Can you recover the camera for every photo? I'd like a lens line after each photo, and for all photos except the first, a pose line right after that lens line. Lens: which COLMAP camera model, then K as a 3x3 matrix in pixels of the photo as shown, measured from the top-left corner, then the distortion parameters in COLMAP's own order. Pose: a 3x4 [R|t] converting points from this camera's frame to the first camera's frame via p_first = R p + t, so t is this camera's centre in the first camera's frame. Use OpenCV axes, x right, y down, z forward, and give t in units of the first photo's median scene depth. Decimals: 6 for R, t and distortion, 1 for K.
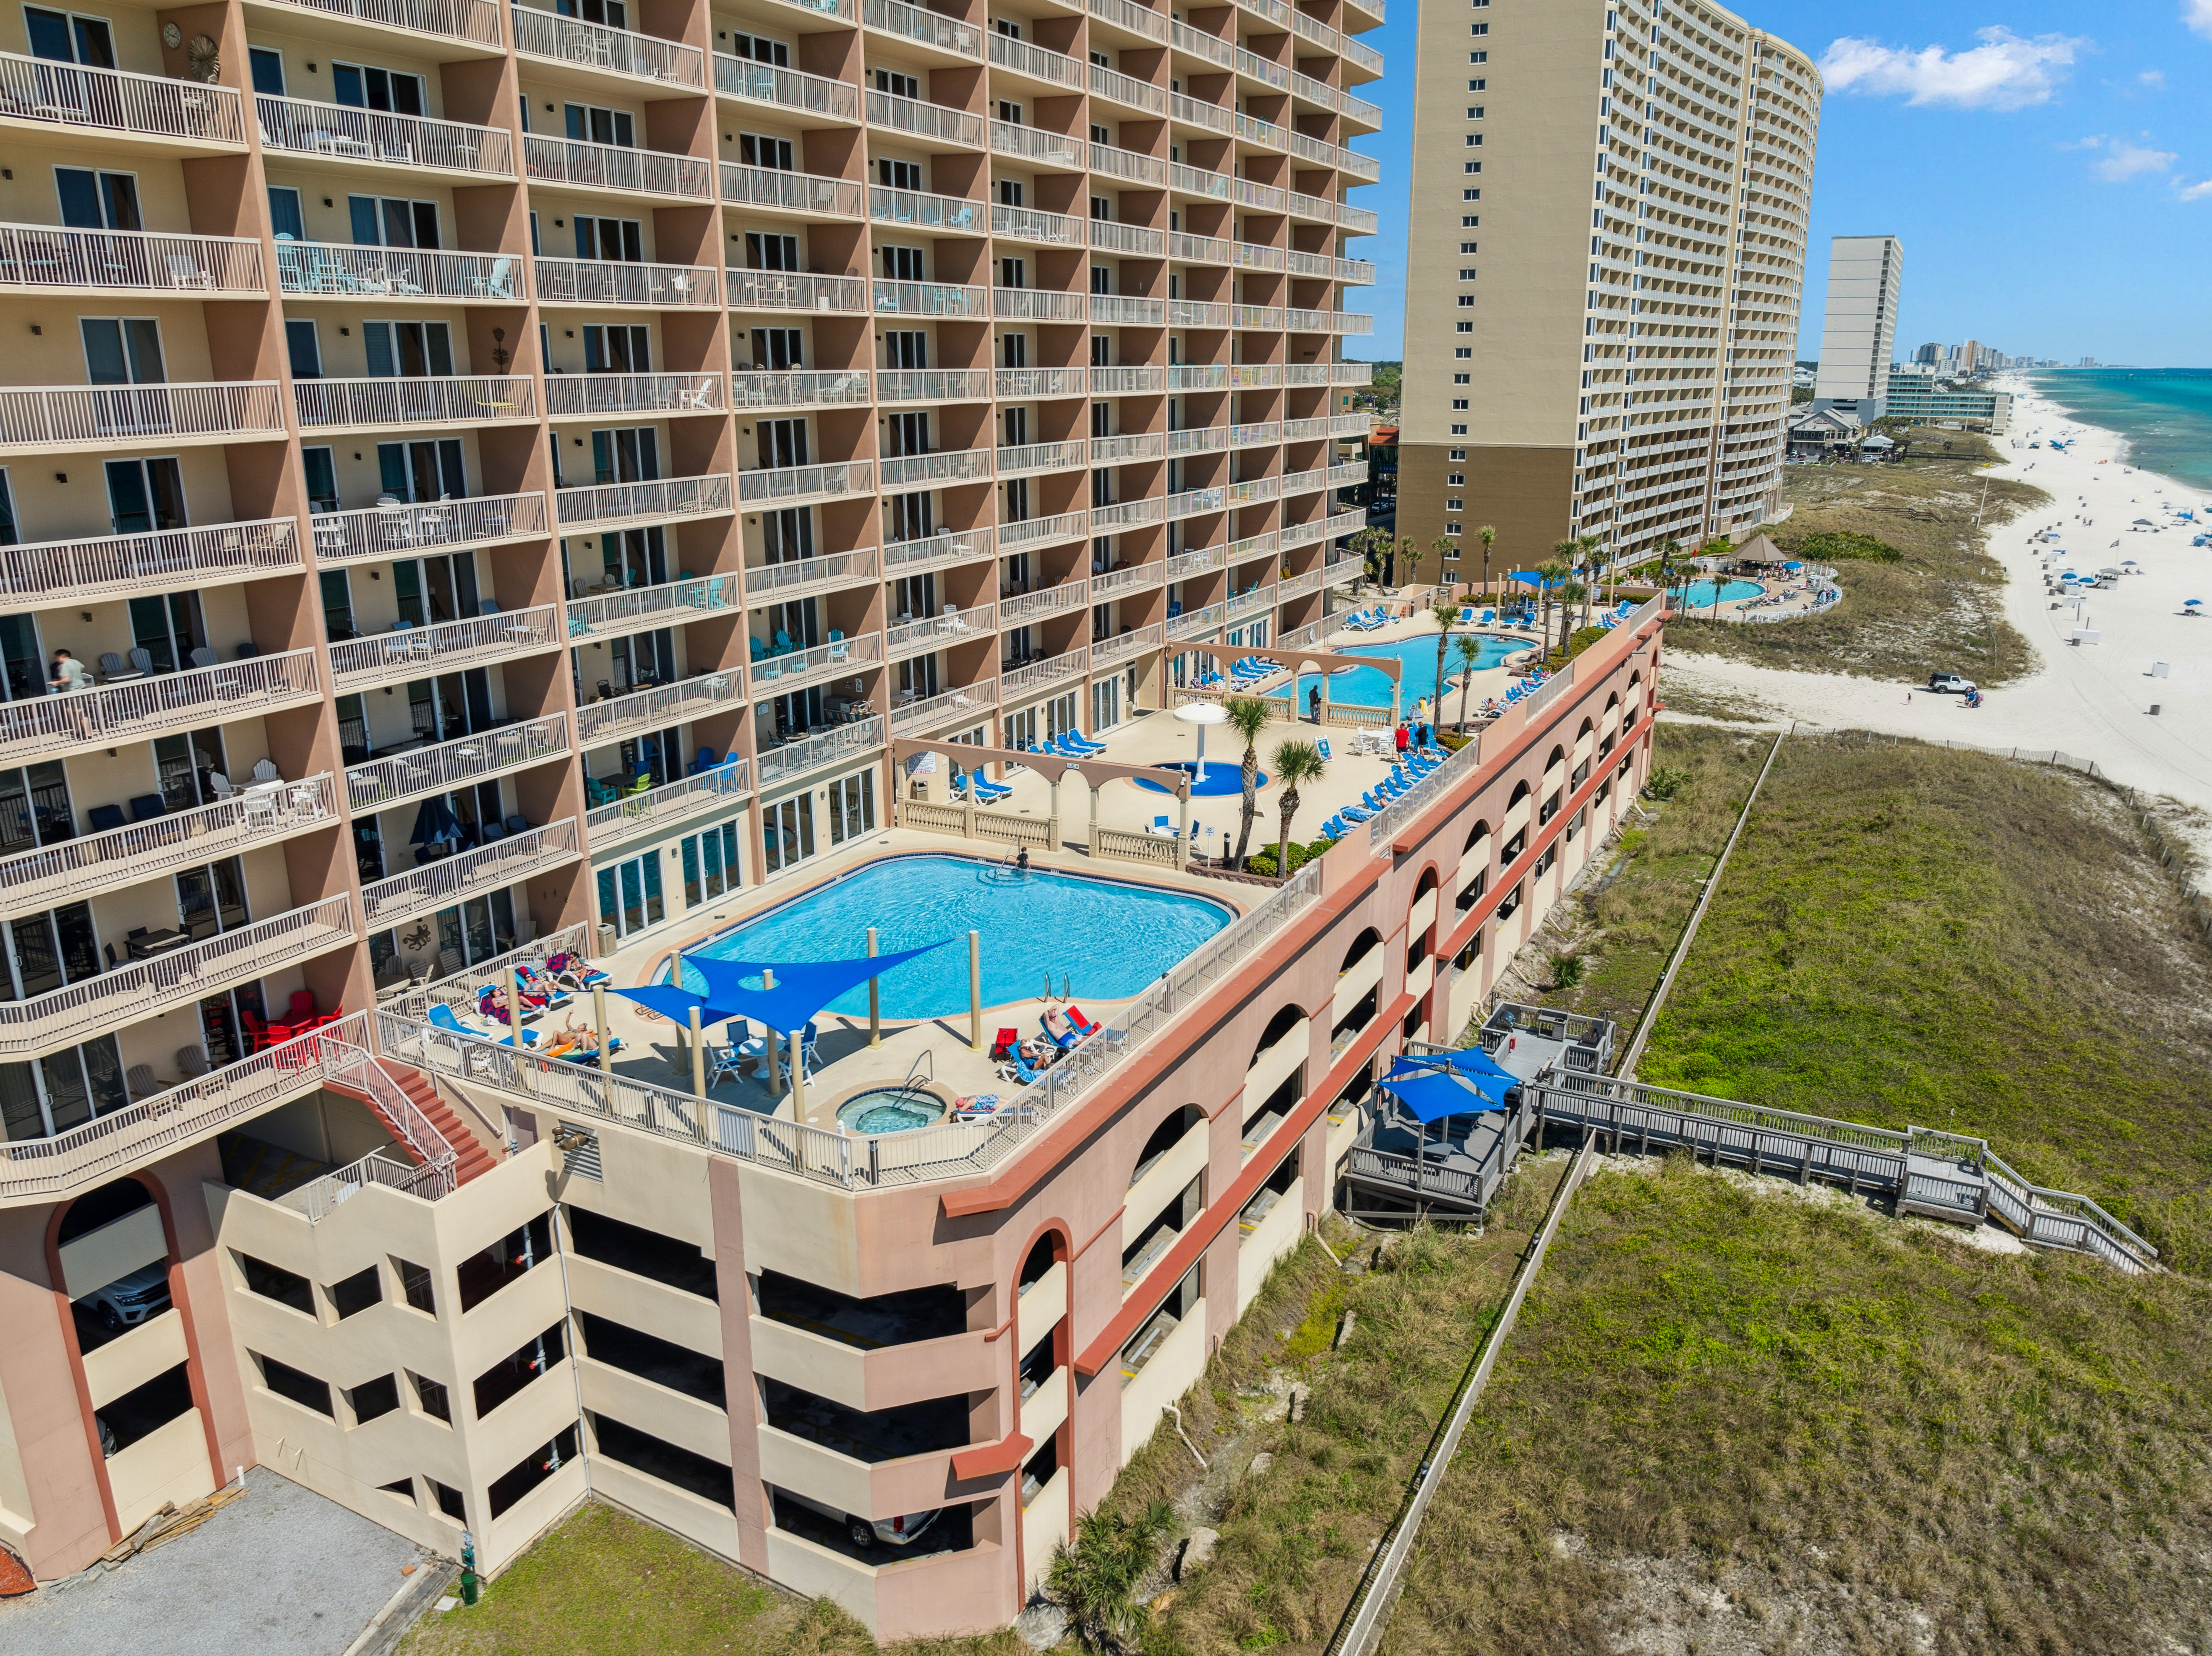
lens RADIAL K [[1559.8, 0, 1106.0], [0, 1559.8, 828.0], [0, 0, 1]] dist [-0.030555, -0.004892]
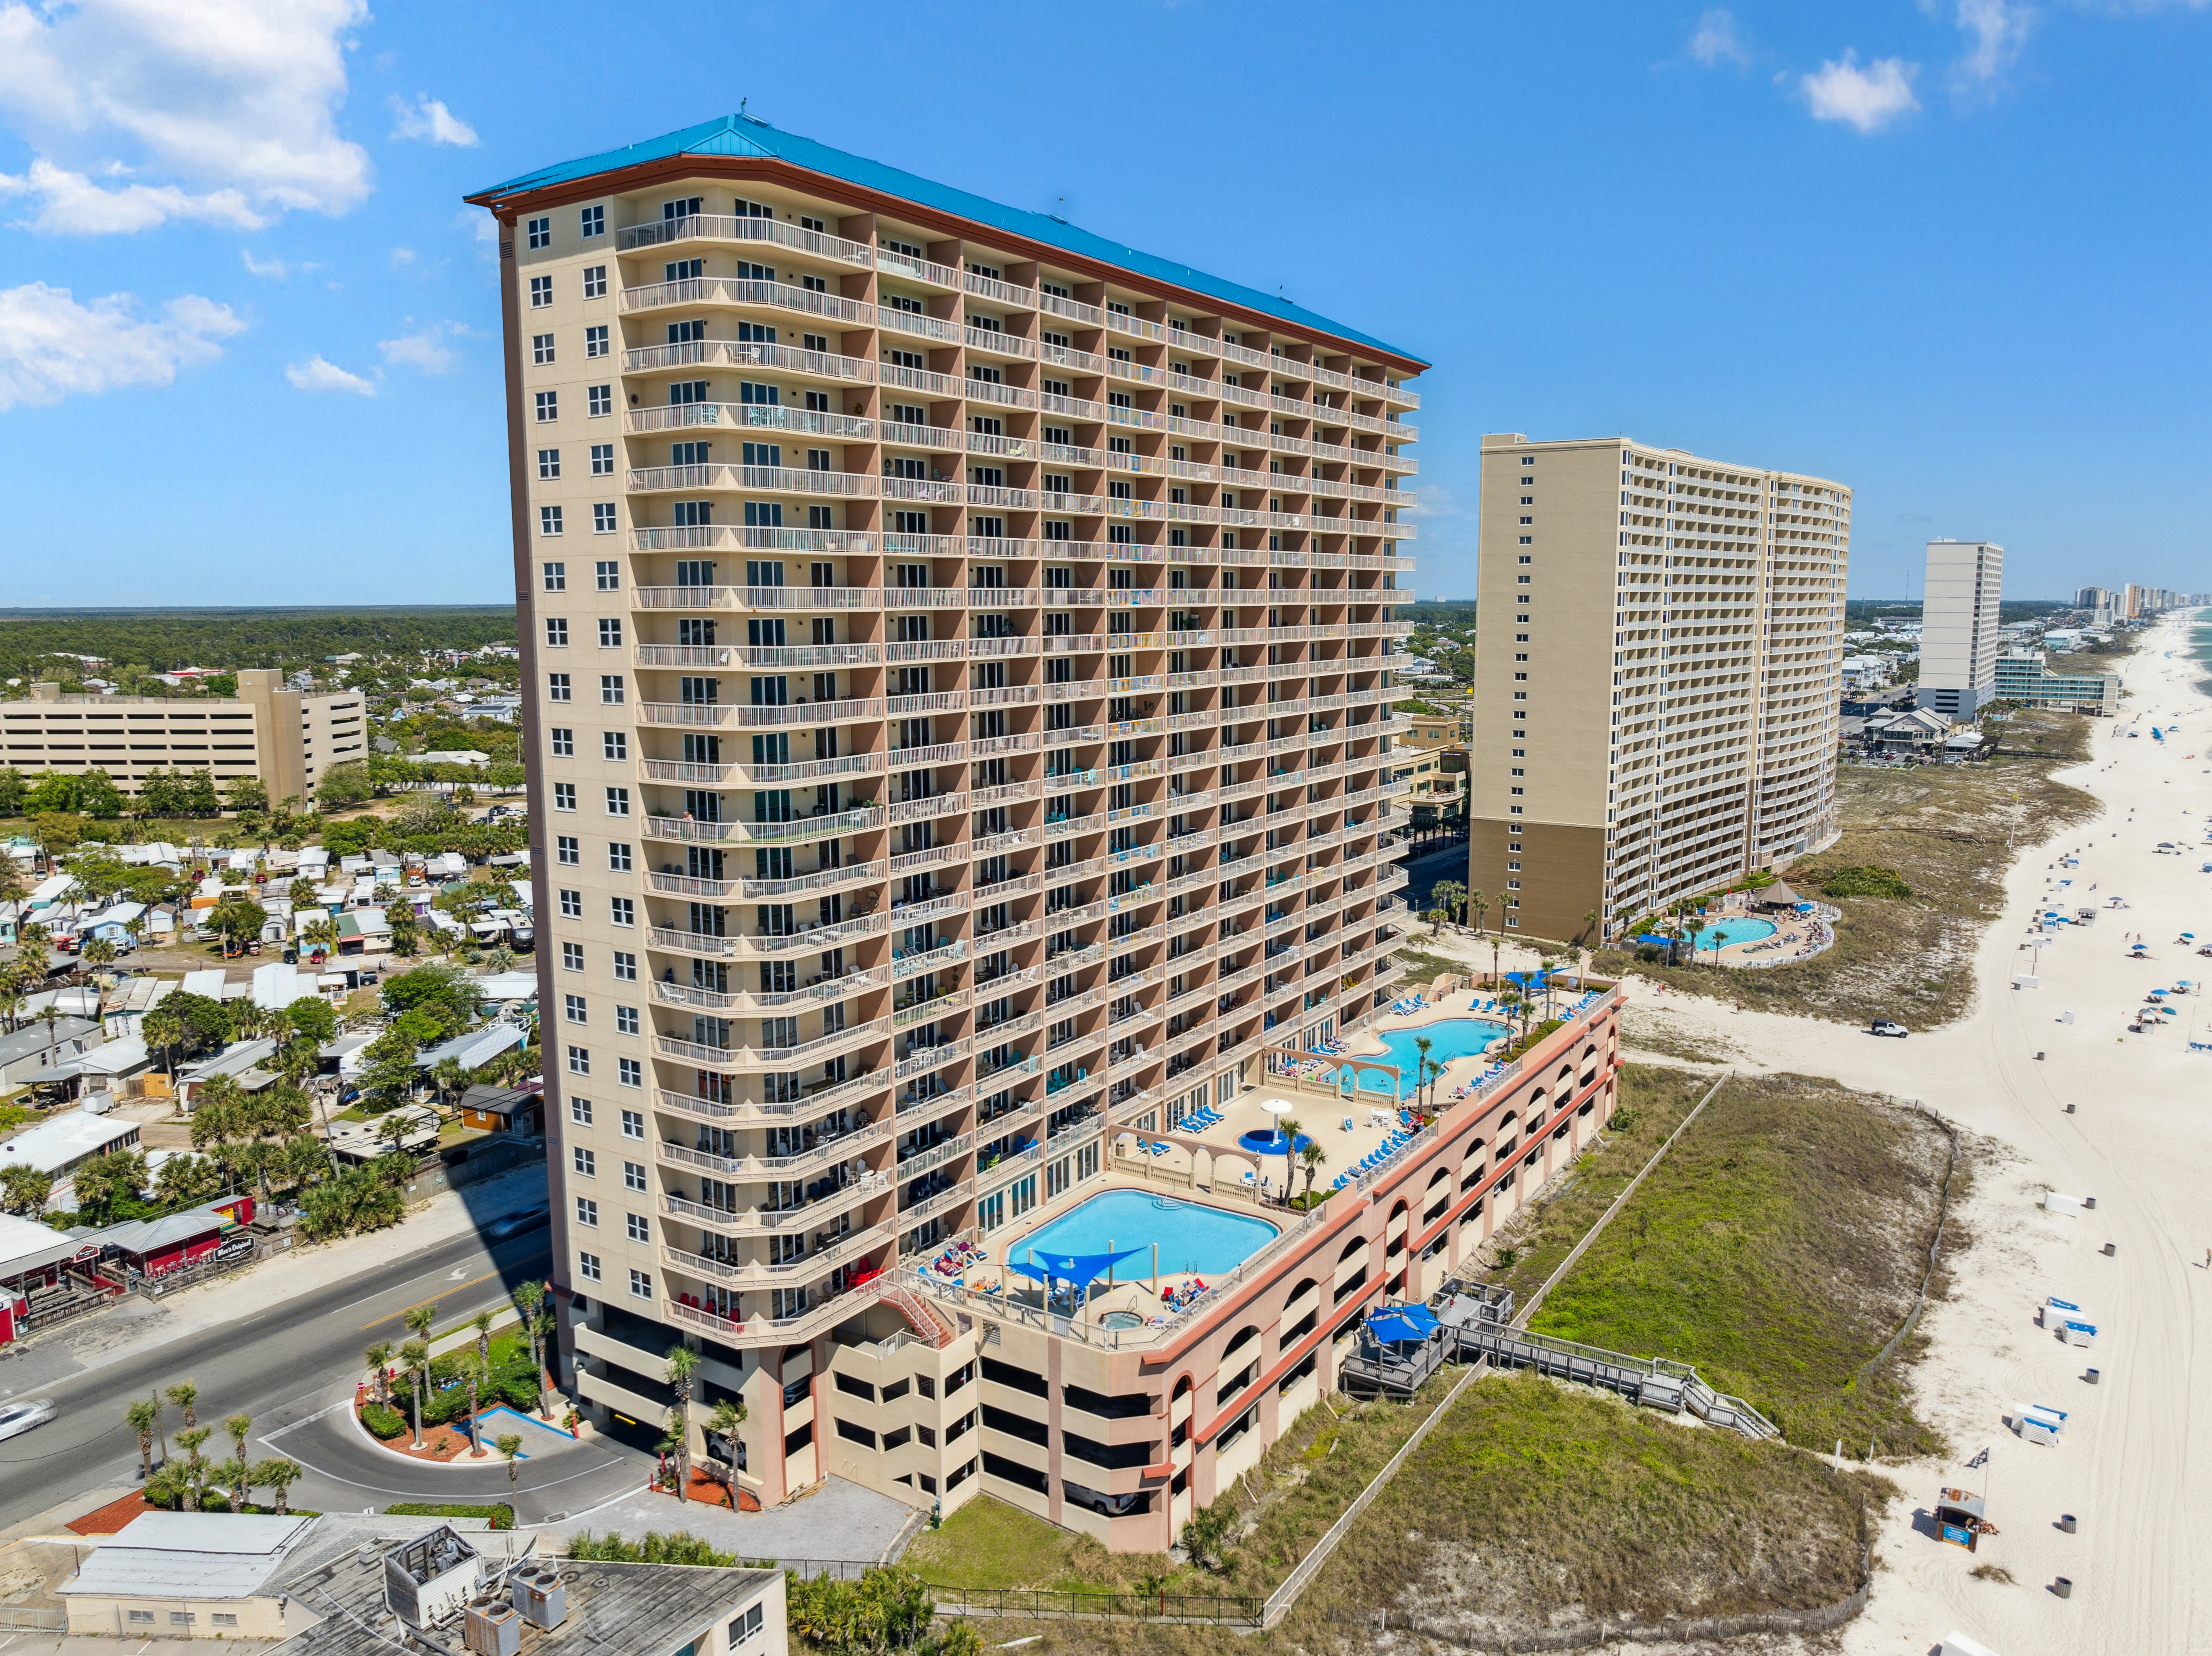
lens RADIAL K [[1559.8, 0, 1106.0], [0, 1559.8, 828.0], [0, 0, 1]] dist [-0.030555, -0.004892]
pose [[0.995206, 0.013140, -0.096910, 0.042489], [-0.026985, 0.989358, -0.142979, -0.154068], [0.094000, 0.144909, 0.984970, -0.997096]]
